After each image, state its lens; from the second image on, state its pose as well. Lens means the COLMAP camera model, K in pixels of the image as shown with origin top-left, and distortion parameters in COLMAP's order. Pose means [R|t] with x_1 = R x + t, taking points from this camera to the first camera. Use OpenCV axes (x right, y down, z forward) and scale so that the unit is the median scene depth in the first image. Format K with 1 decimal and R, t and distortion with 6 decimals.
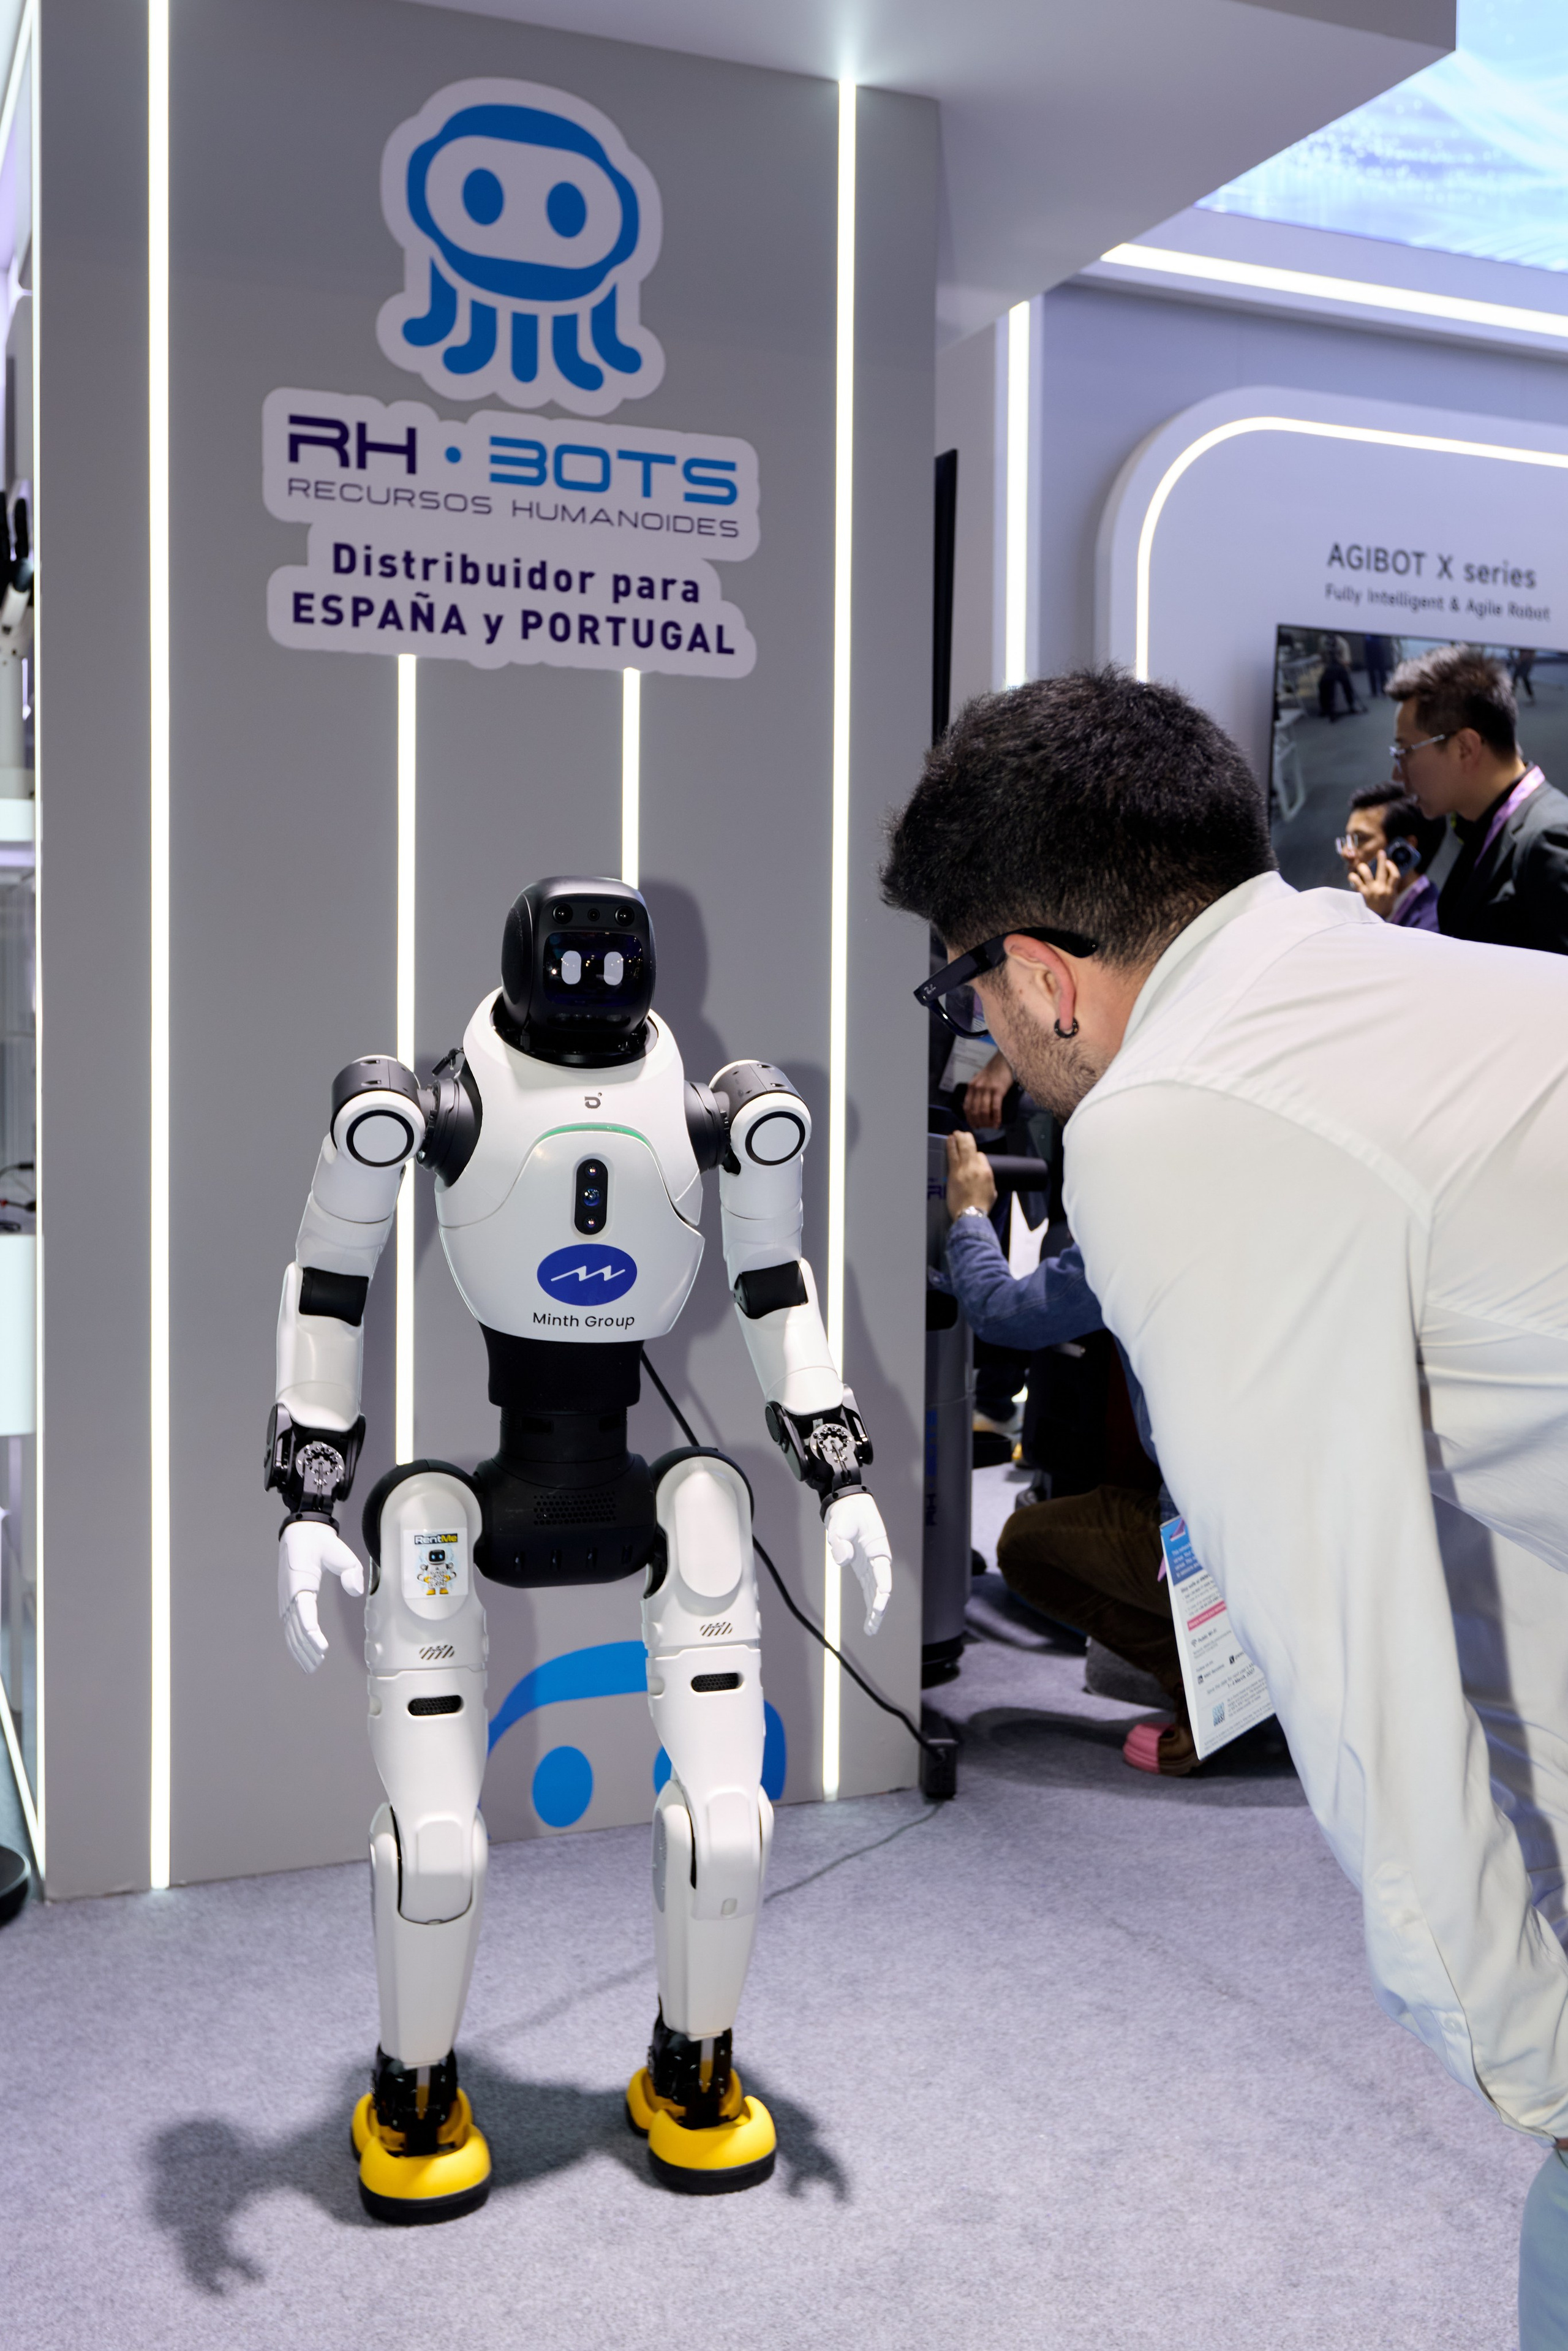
lens RADIAL K [[2288.4, 0, 826.1], [0, 2288.4, 1125.7], [0, 0, 1]] dist [-0.017246, 0.002657]
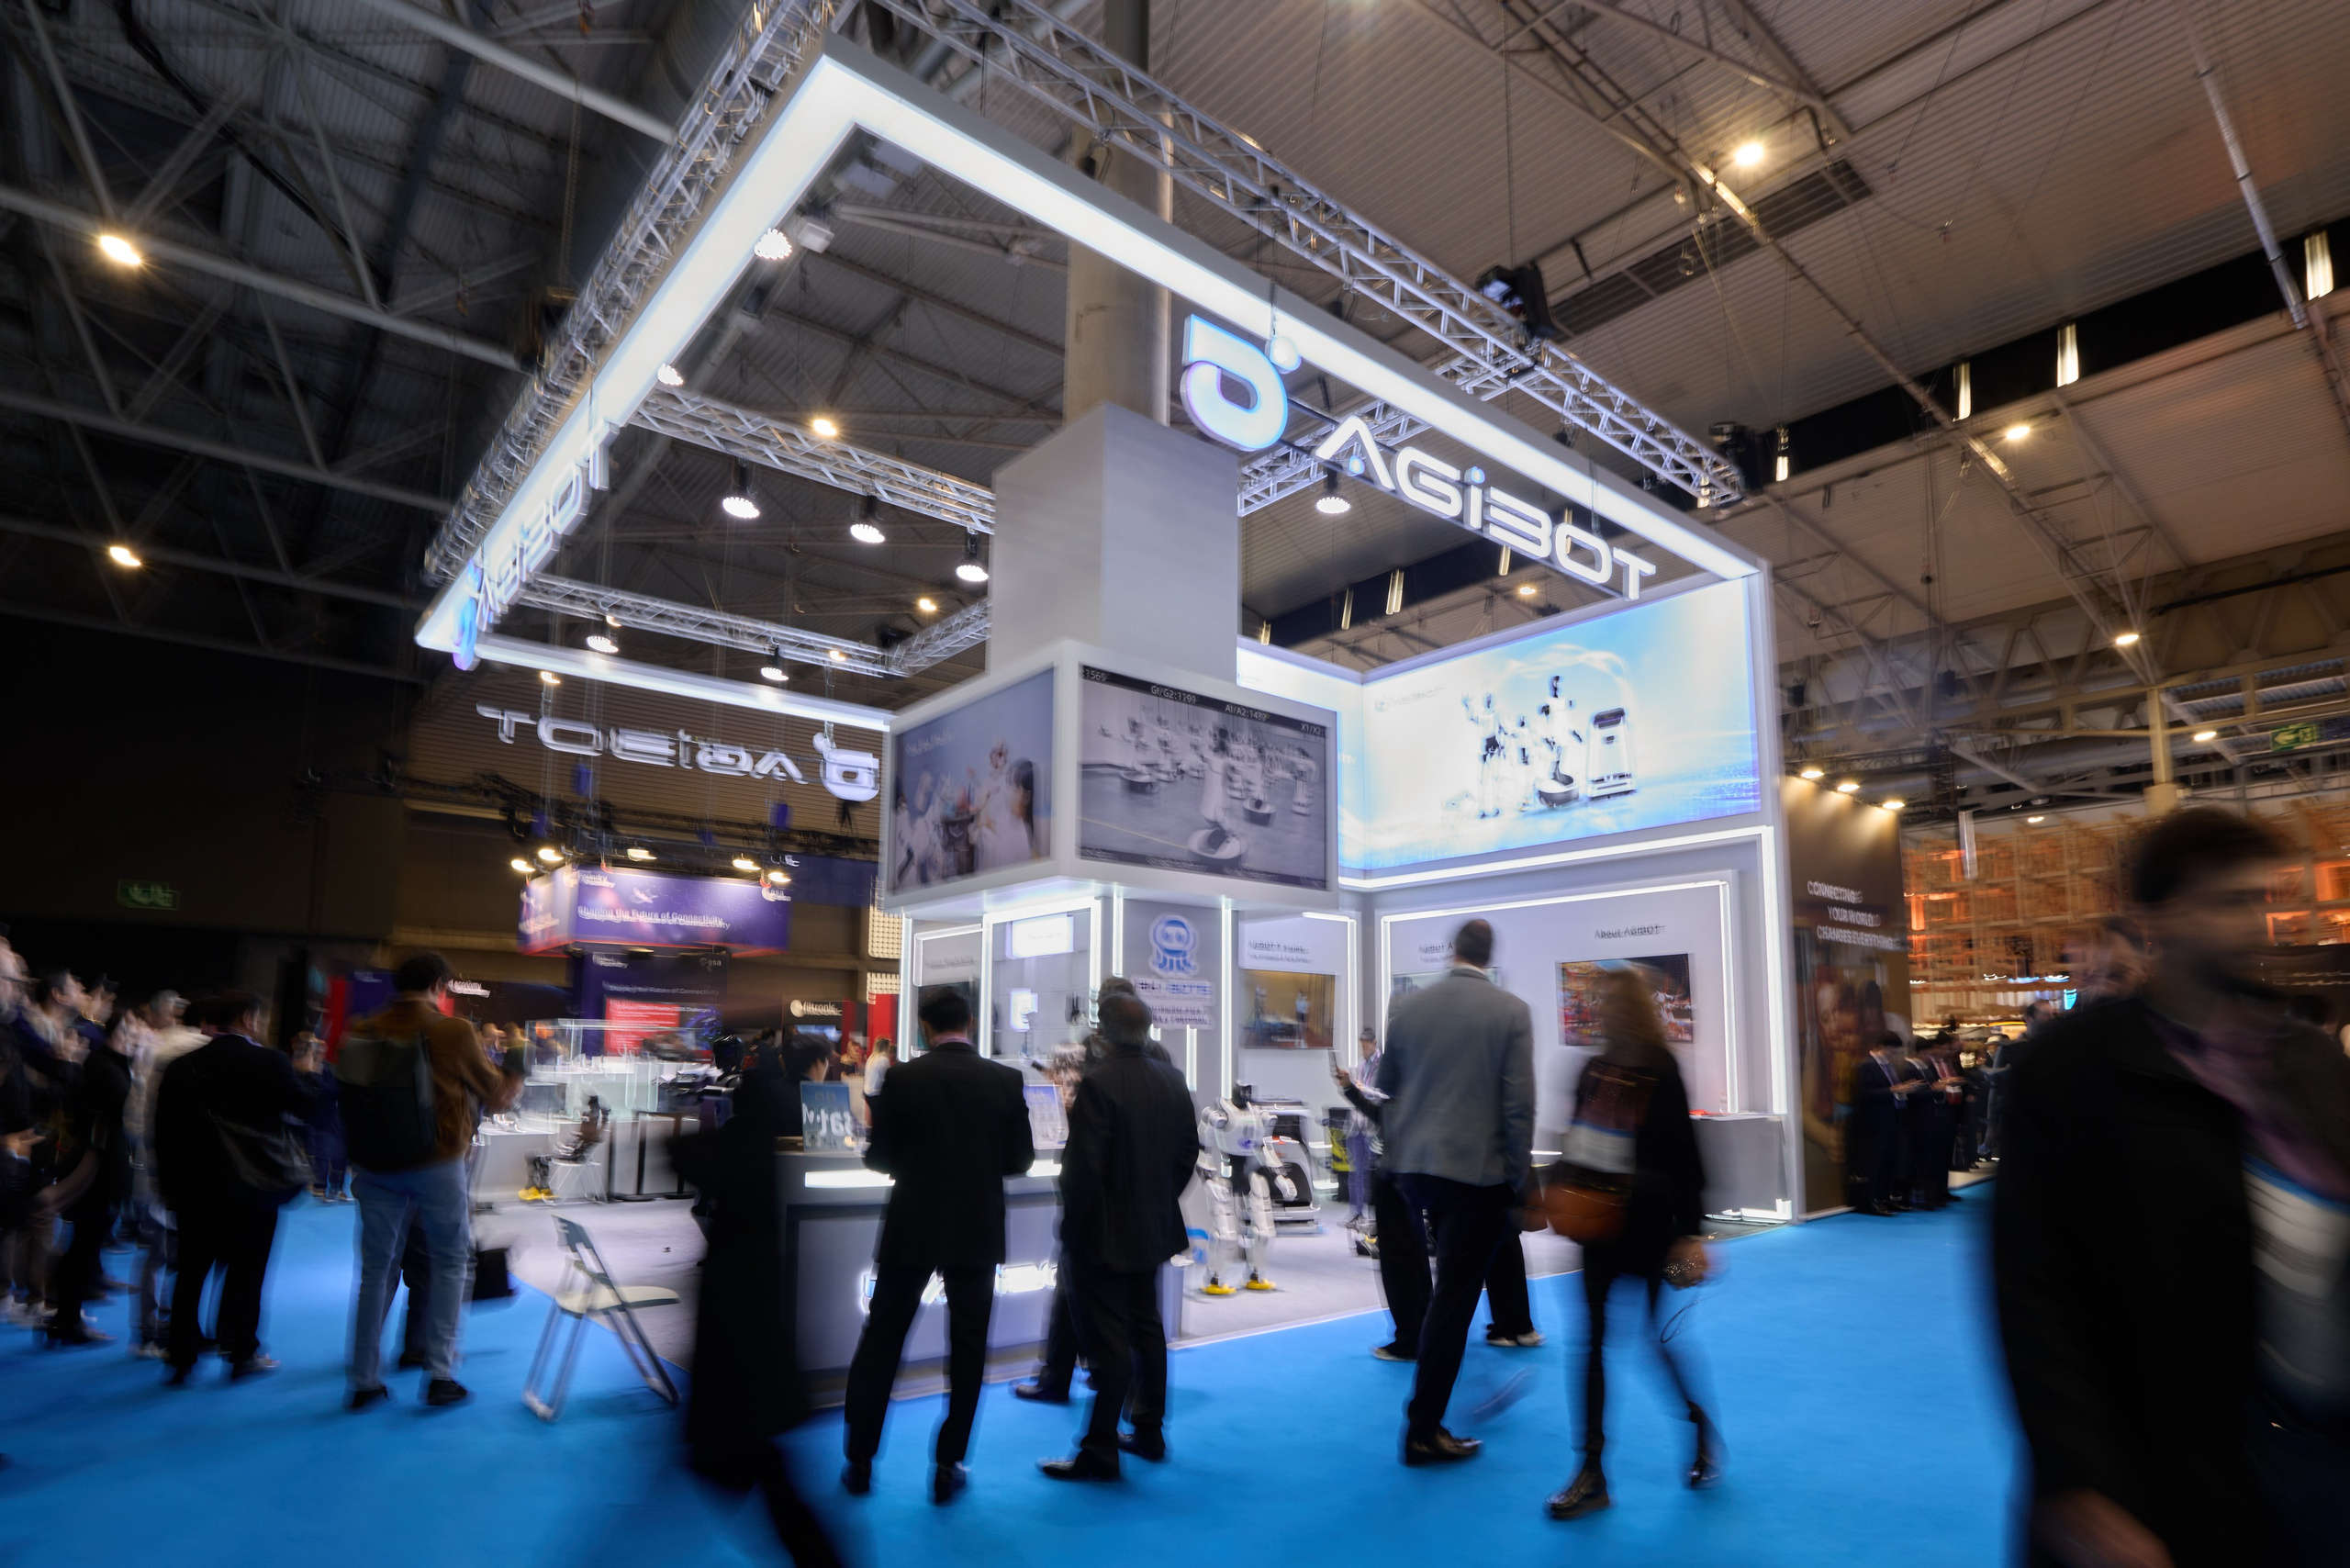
lens RADIAL K [[1258.3, 0, 1260.1], [0, 1258.3, 943.9], [0, 0, 1]] dist [-0.058033, 0.020069]
pose [[0.945123, 0.021586, 0.326000, -0.883732], [0.023260, 0.990837, -0.133042, -0.013857], [-0.325885, 0.133323, 0.935961, -1.711892]]
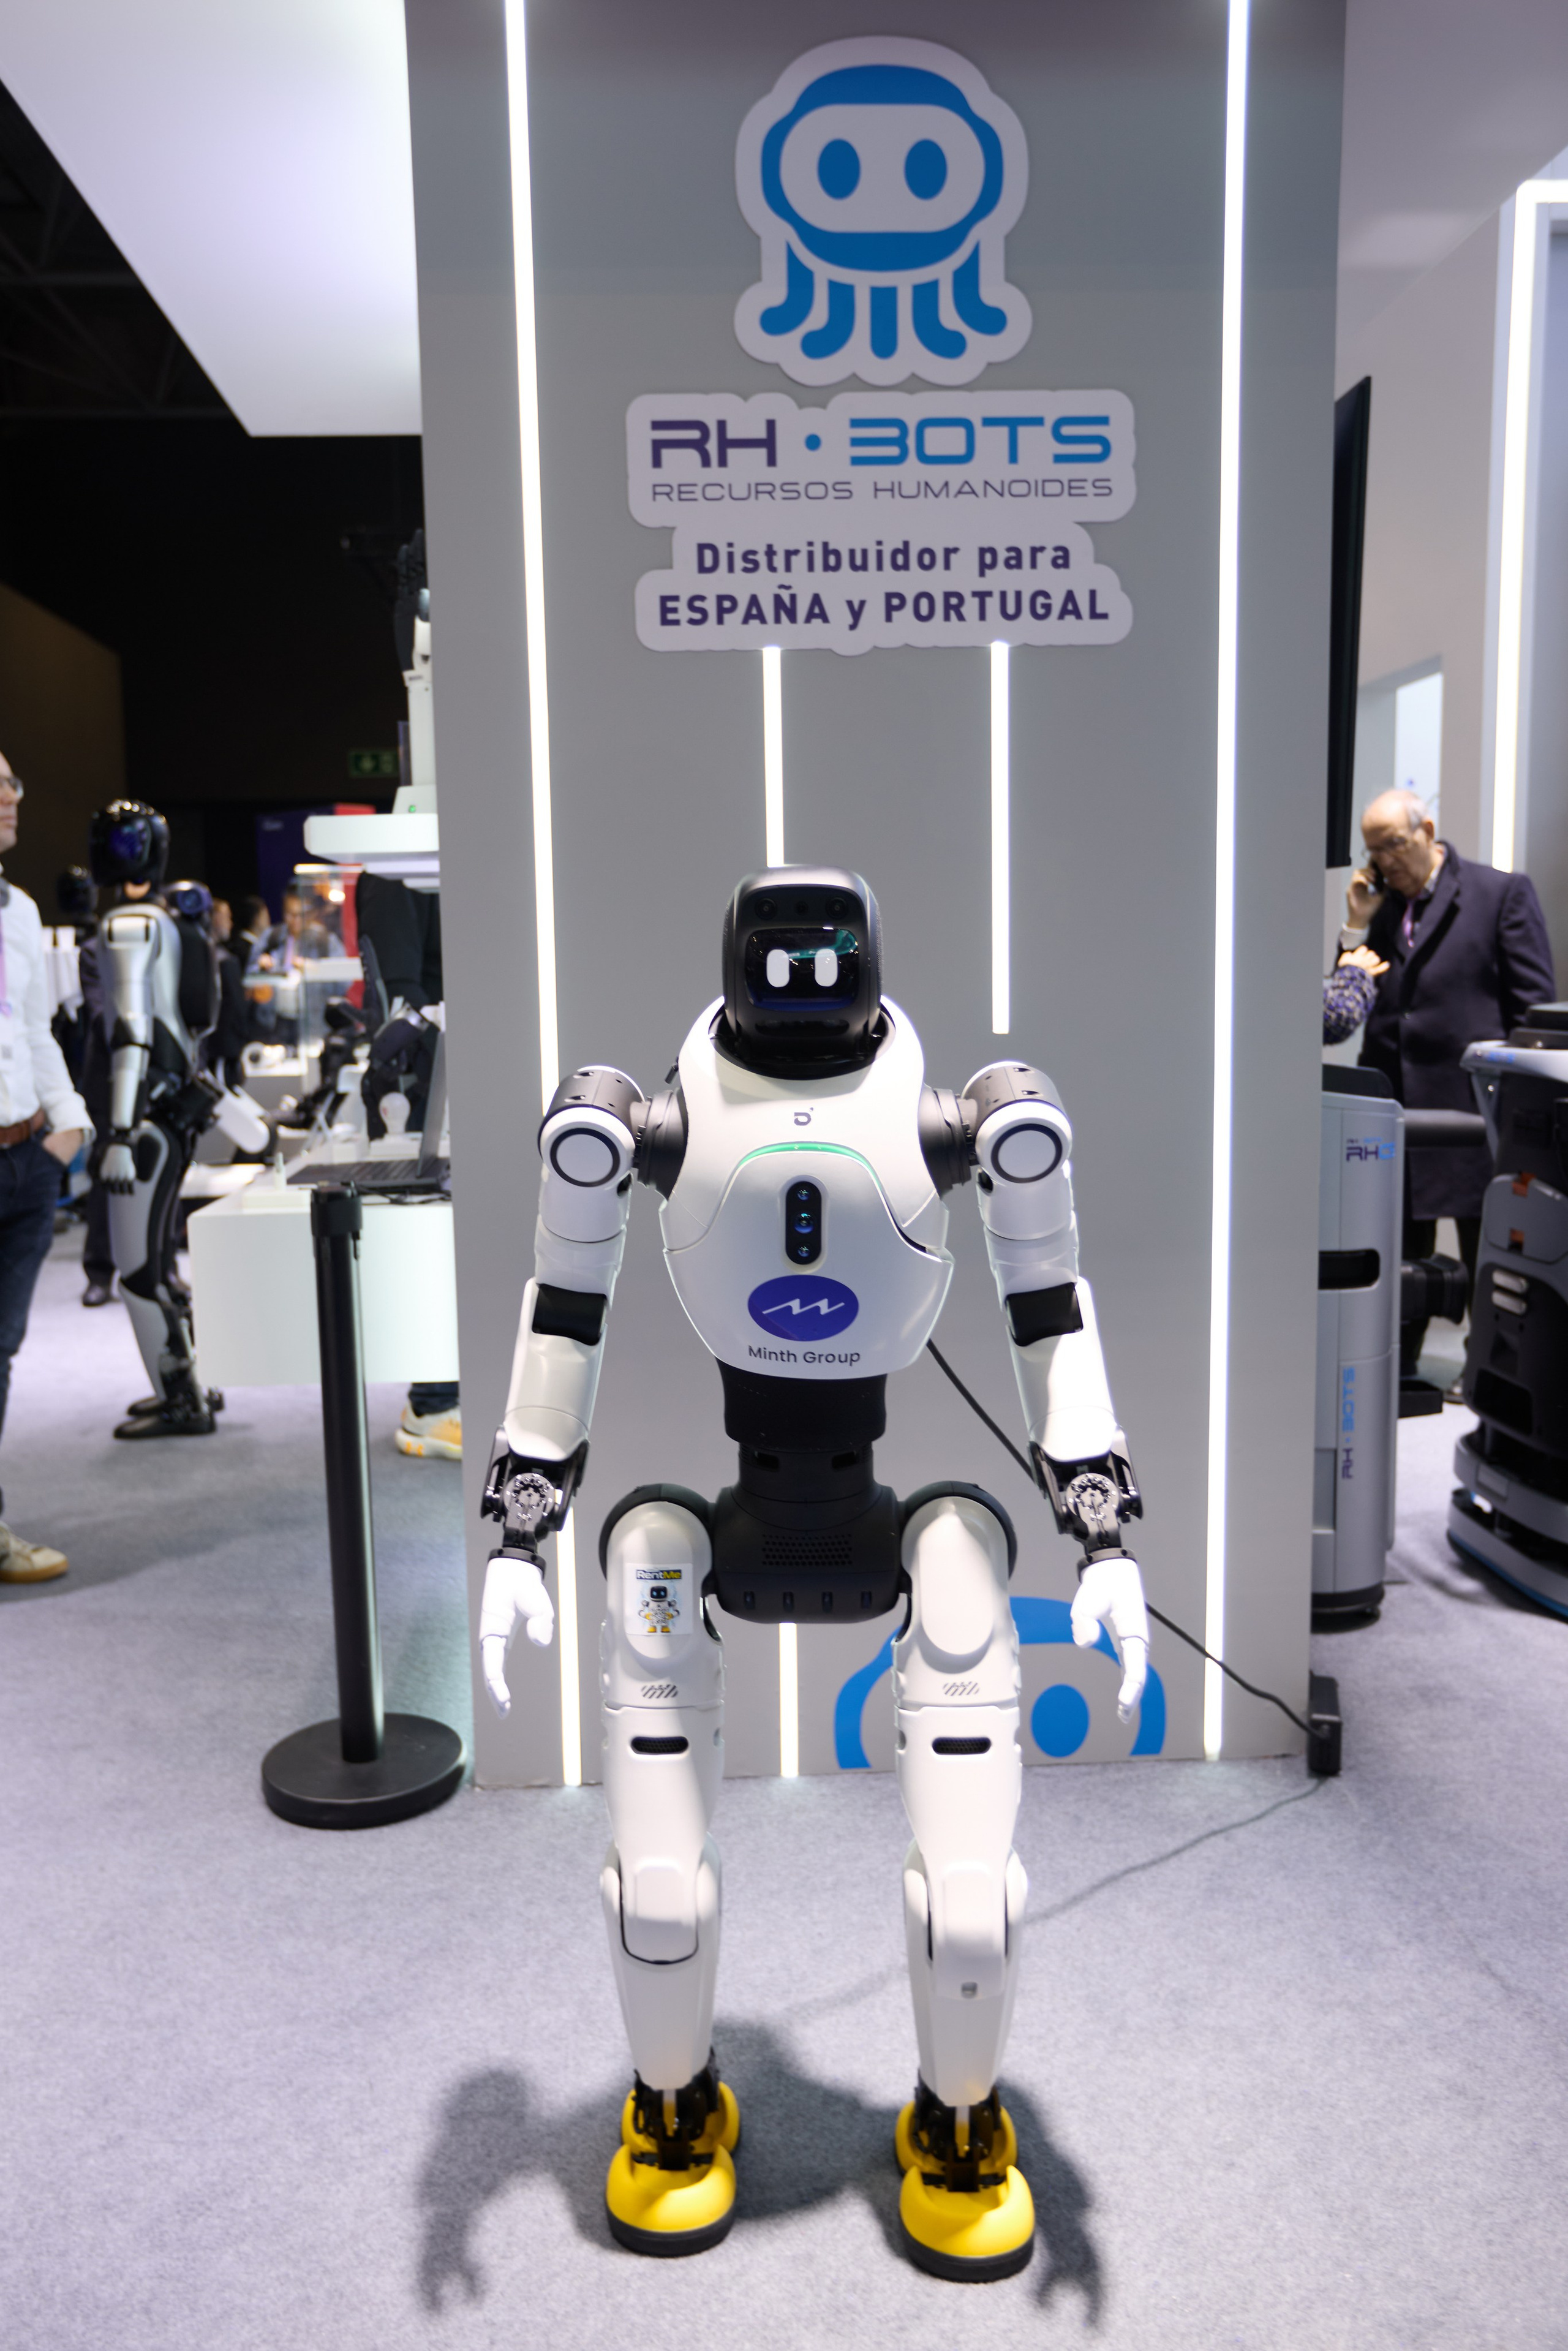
lens RADIAL K [[1756.2, 0, 732.6], [0, 1756.2, 1185.2], [0, 0, 1]] dist [-0.036075, 0.070897]
pose [[0.936165, 0.013965, -0.351282, 0.080513], [0.014267, 0.996878, 0.077652, -0.026792], [0.351270, -0.077707, 0.933044, 0.241900]]
